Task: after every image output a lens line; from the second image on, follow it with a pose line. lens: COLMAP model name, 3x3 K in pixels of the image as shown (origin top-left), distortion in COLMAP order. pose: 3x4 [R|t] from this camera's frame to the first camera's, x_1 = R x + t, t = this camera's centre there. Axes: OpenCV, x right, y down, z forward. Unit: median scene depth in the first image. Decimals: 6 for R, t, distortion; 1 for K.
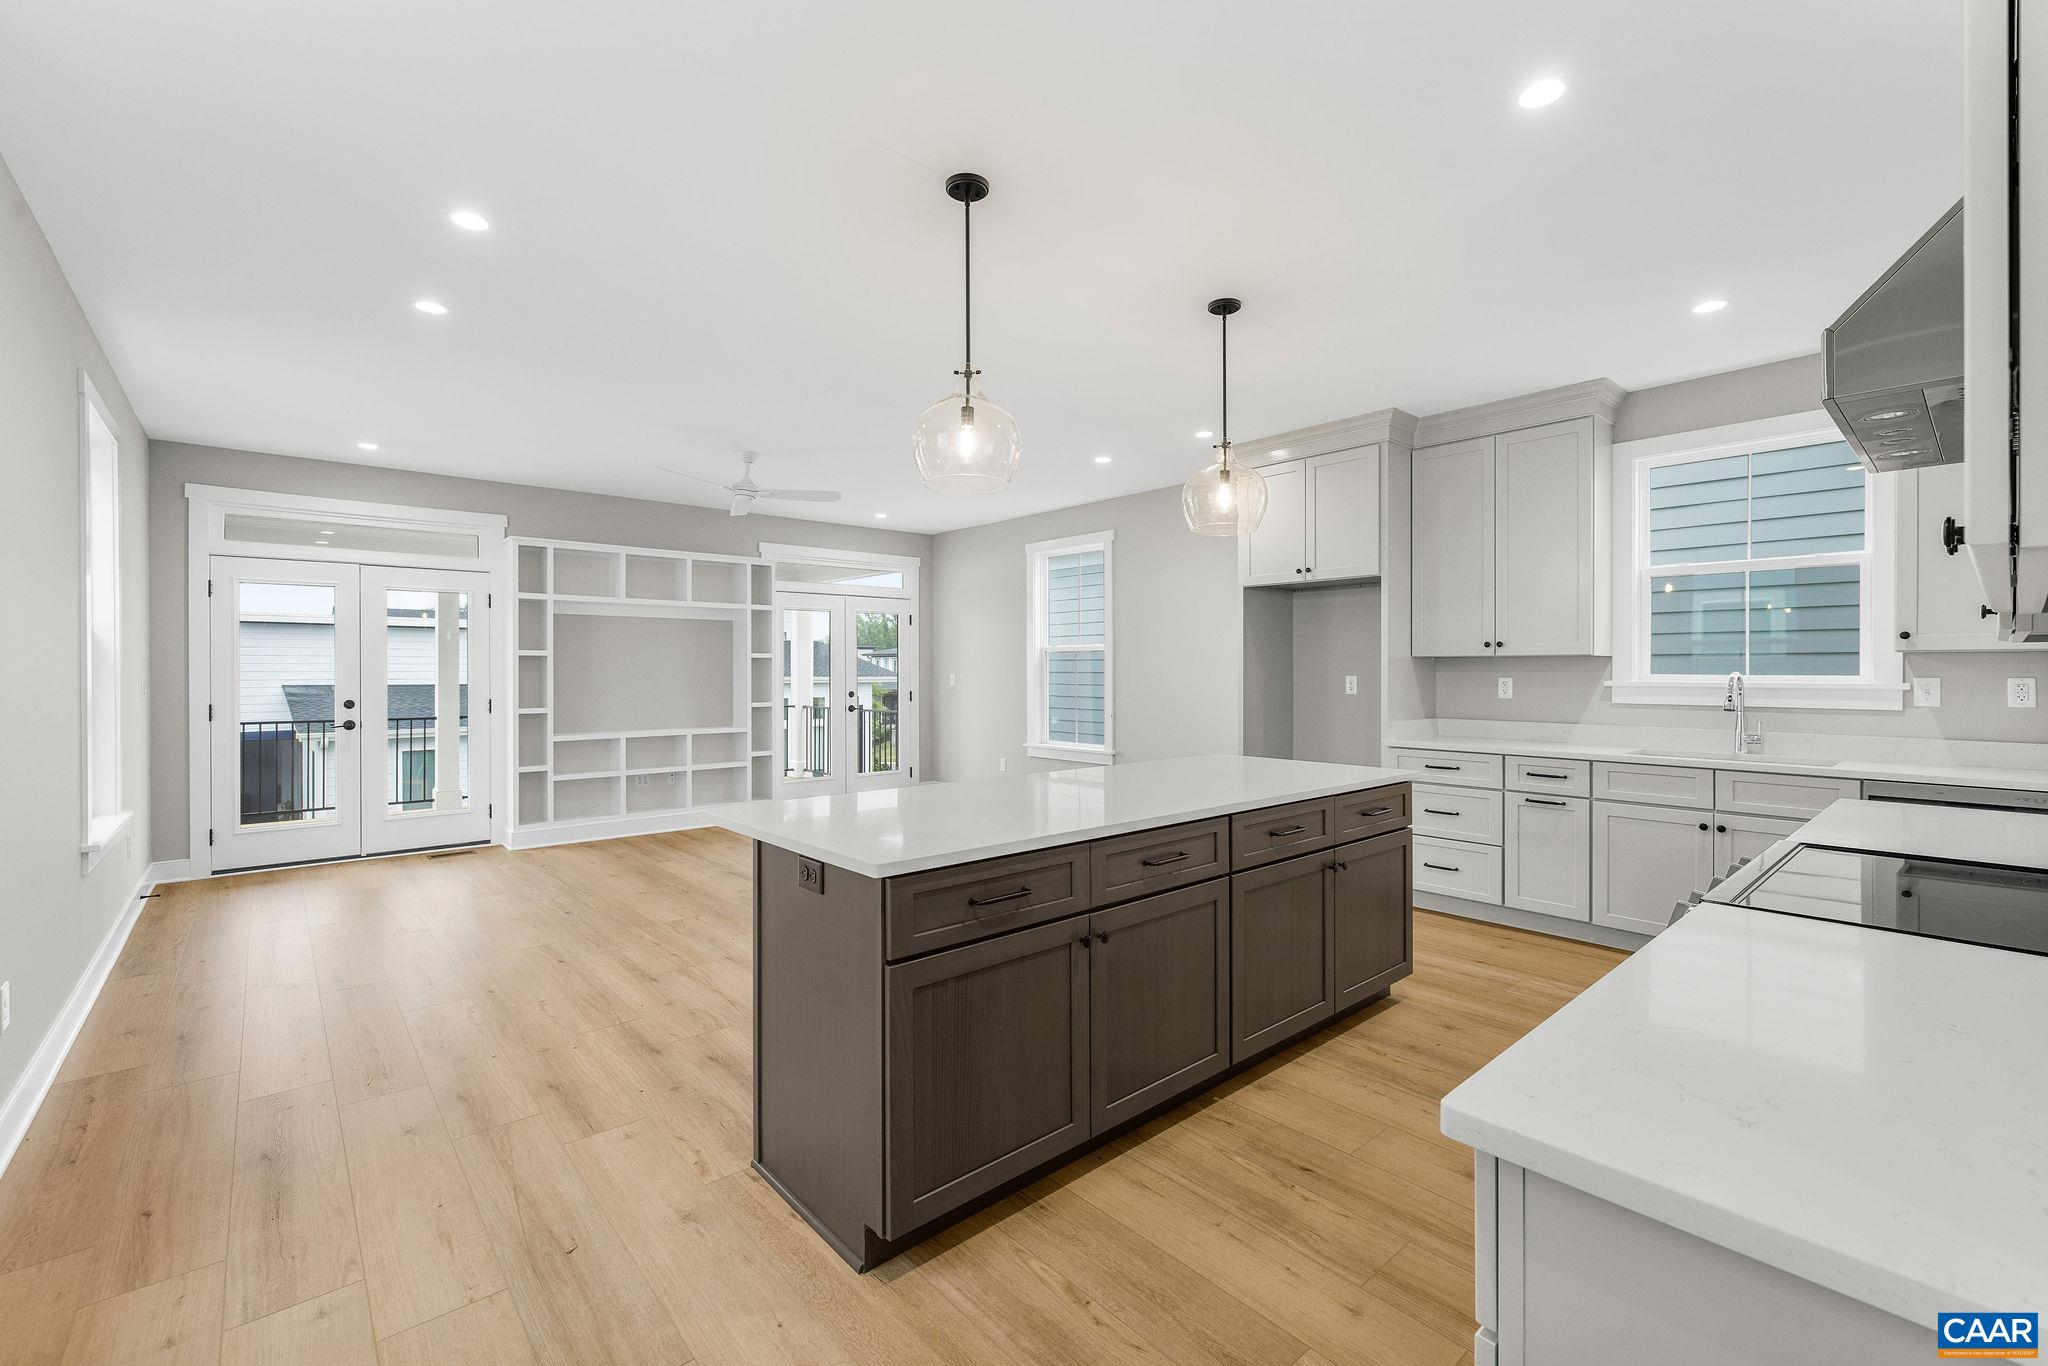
lens RADIAL K [[865.6, 0, 1020.5], [0, 865.6, 671.9], [0, 0, 1]] dist [0.000226, 0.000842]
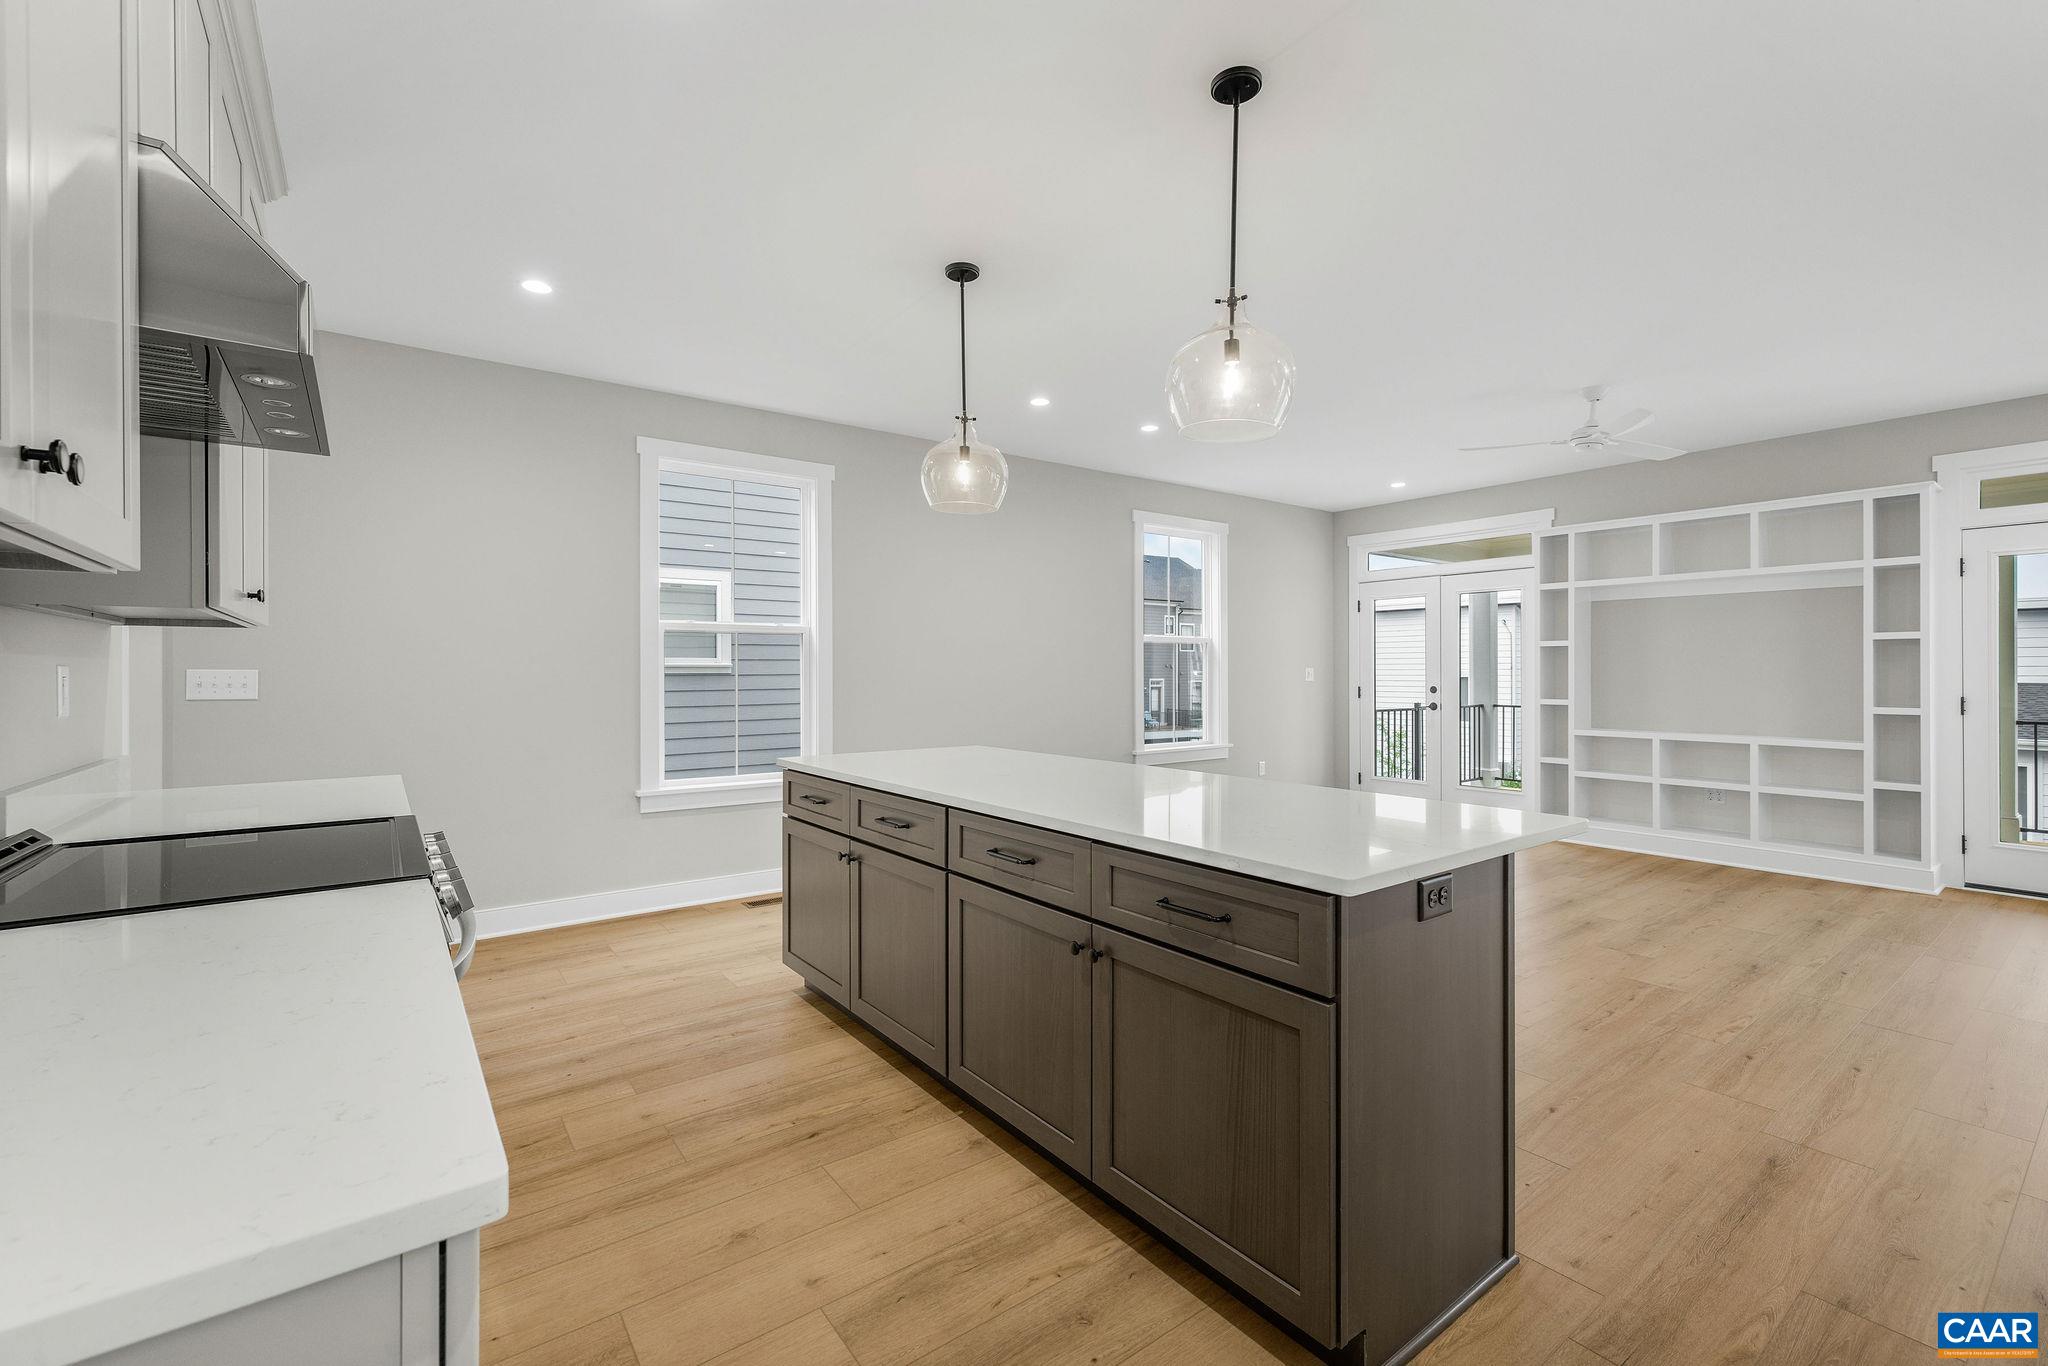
lens RADIAL K [[865.6, 0, 1021.5], [0, 865.6, 673.0], [0, 0, 1]] dist [0.000226, 0.000842]
pose [[-0.076812, 0.004576, -0.997035, 0.557451], [0.000008, 0.999989, 0.004589, 0.008844], [0.997046, 0.000345, -0.076811, 0.554374]]
